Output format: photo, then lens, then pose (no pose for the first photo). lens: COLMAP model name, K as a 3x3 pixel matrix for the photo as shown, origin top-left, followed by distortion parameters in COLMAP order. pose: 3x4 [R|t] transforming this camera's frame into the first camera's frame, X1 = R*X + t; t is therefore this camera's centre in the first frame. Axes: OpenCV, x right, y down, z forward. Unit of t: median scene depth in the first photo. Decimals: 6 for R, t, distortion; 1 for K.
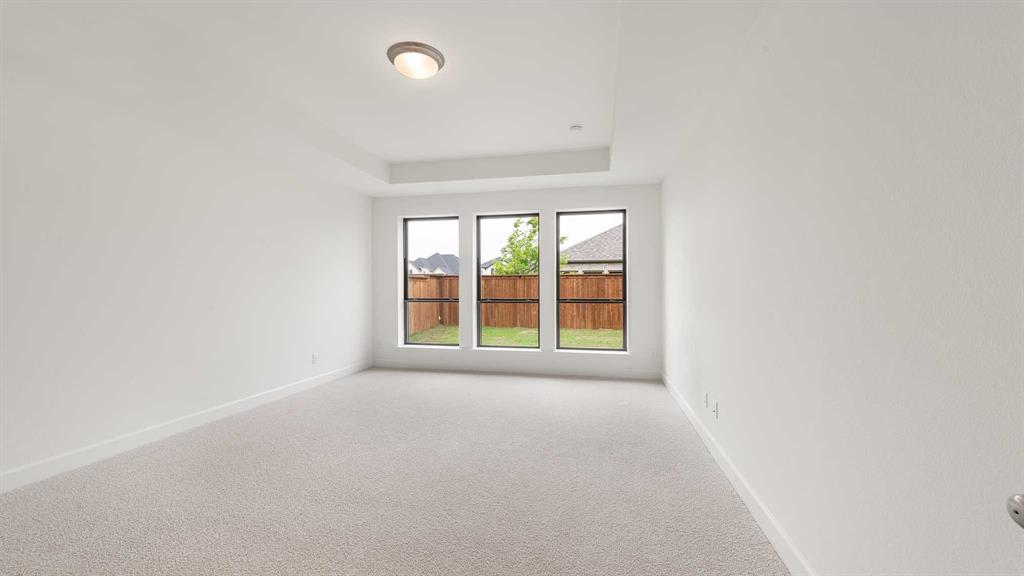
lens RADIAL K [[408.5, 0, 508.7], [0, 408.5, 283.7], [0, 0, 1]] dist [0.001247, 0.000047]
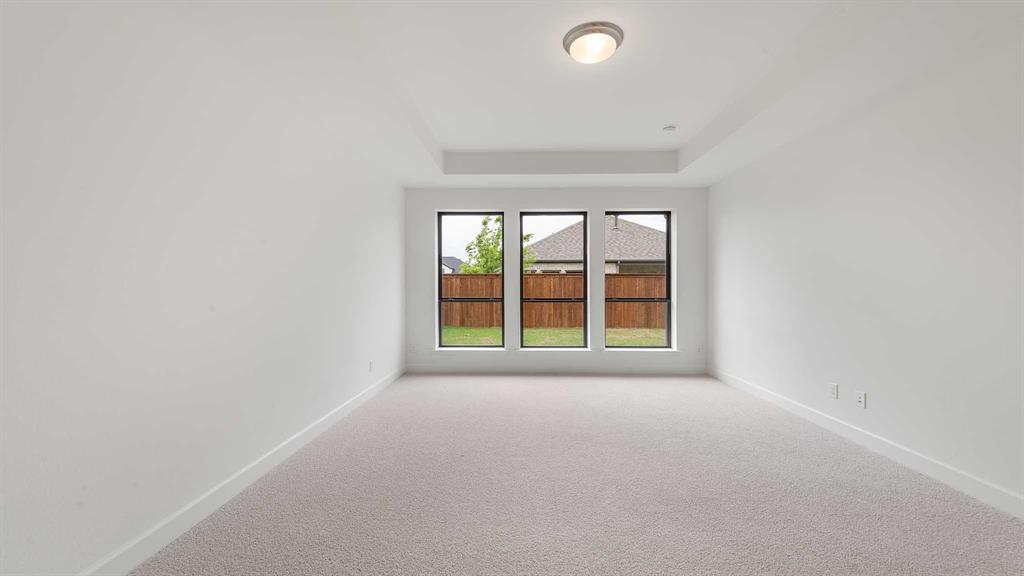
lens RADIAL K [[408.5, 0, 510.1], [0, 408.5, 287.9], [0, 0, 1]] dist [0.001247, 0.000047]
pose [[0.981518, 0.002089, 0.191359, -0.133912], [-0.004532, 0.999914, 0.012332, 0.000405], [-0.191317, -0.012972, 0.981443, 0.026597]]
